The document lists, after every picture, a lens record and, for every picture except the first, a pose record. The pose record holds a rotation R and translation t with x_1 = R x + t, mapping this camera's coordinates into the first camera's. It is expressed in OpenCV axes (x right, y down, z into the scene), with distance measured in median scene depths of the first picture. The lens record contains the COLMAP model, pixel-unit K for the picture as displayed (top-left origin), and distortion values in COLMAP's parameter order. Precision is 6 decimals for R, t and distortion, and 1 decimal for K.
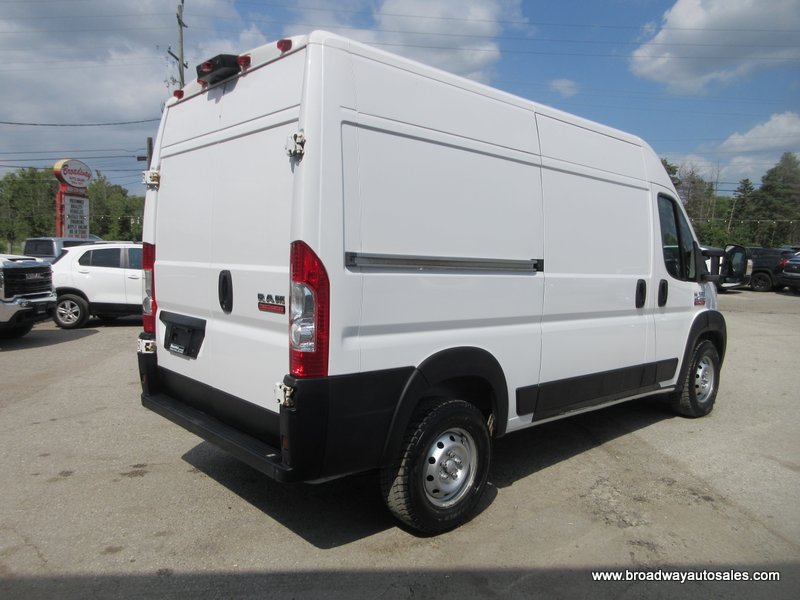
lens RADIAL K [[598.9, 0, 397.8], [0, 598.9, 301.0], [0, 0, 1]] dist [0.016101, -0.006576]
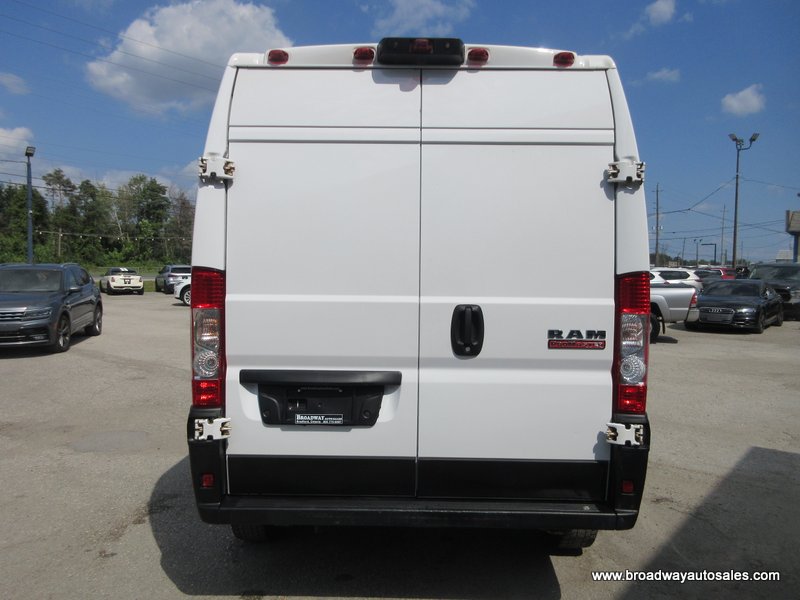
lens RADIAL K [[598.9, 0, 398.8], [0, 598.9, 299.9], [0, 0, 1]] dist [0.016101, -0.006576]
pose [[0.677394, -0.035109, 0.734782, -0.806962], [0.057302, 0.998344, -0.005124, -0.050835], [-0.733385, 0.045576, 0.678284, 0.444737]]
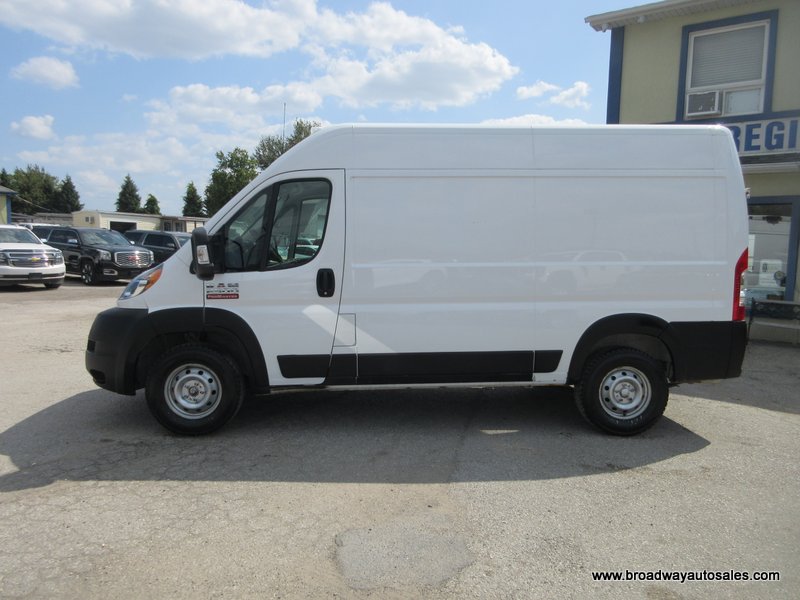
lens RADIAL K [[598.9, 0, 398.1], [0, 598.9, 299.5], [0, 0, 1]] dist [0.016101, -0.006576]
pose [[-0.782909, -0.081431, 0.616784, -0.678934], [0.022186, 0.987112, 0.158485, -0.214762], [-0.621741, 0.137764, -0.771012, 2.579105]]
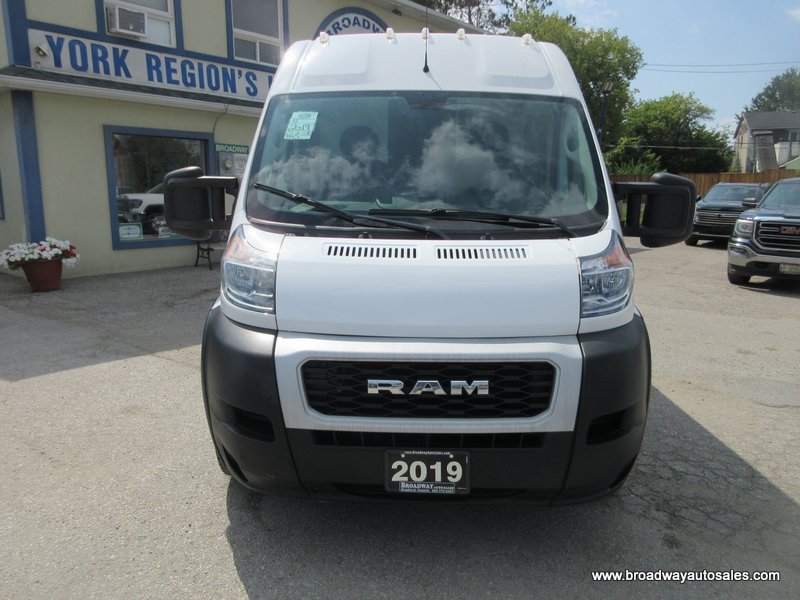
lens RADIAL K [[598.9, 0, 400.1], [0, 598.9, 299.5], [0, 0, 1]] dist [0.016101, -0.006576]
pose [[-0.680062, 0.115557, -0.723990, 1.219444], [-0.080893, 0.969644, 0.230751, -0.170238], [0.728678, 0.215491, -0.650071, 2.212621]]
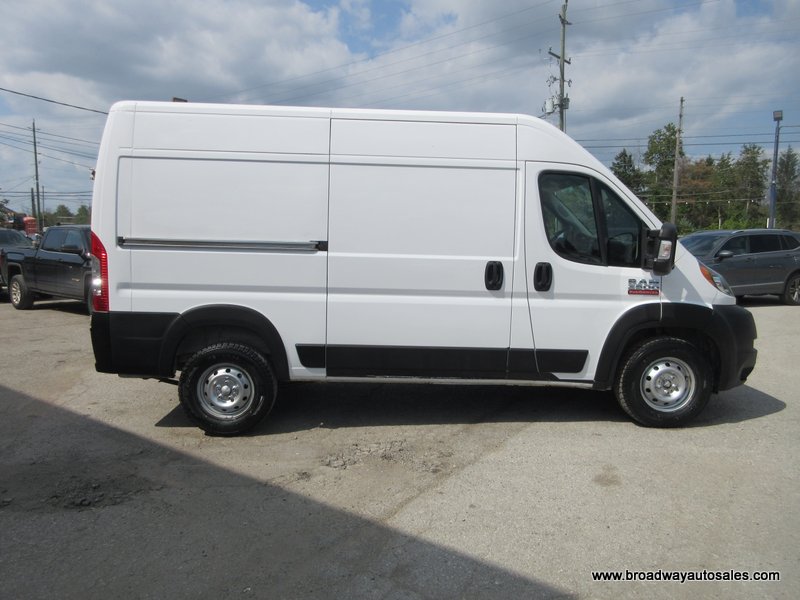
lens RADIAL K [[598.9, 0, 399.3], [0, 598.9, 303.5], [0, 0, 1]] dist [0.016101, -0.006576]
pose [[0.761698, 0.057107, -0.645410, 1.146098], [-0.044038, 0.998368, 0.036365, 0.005433], [0.646433, 0.000724, 0.762970, 0.176794]]
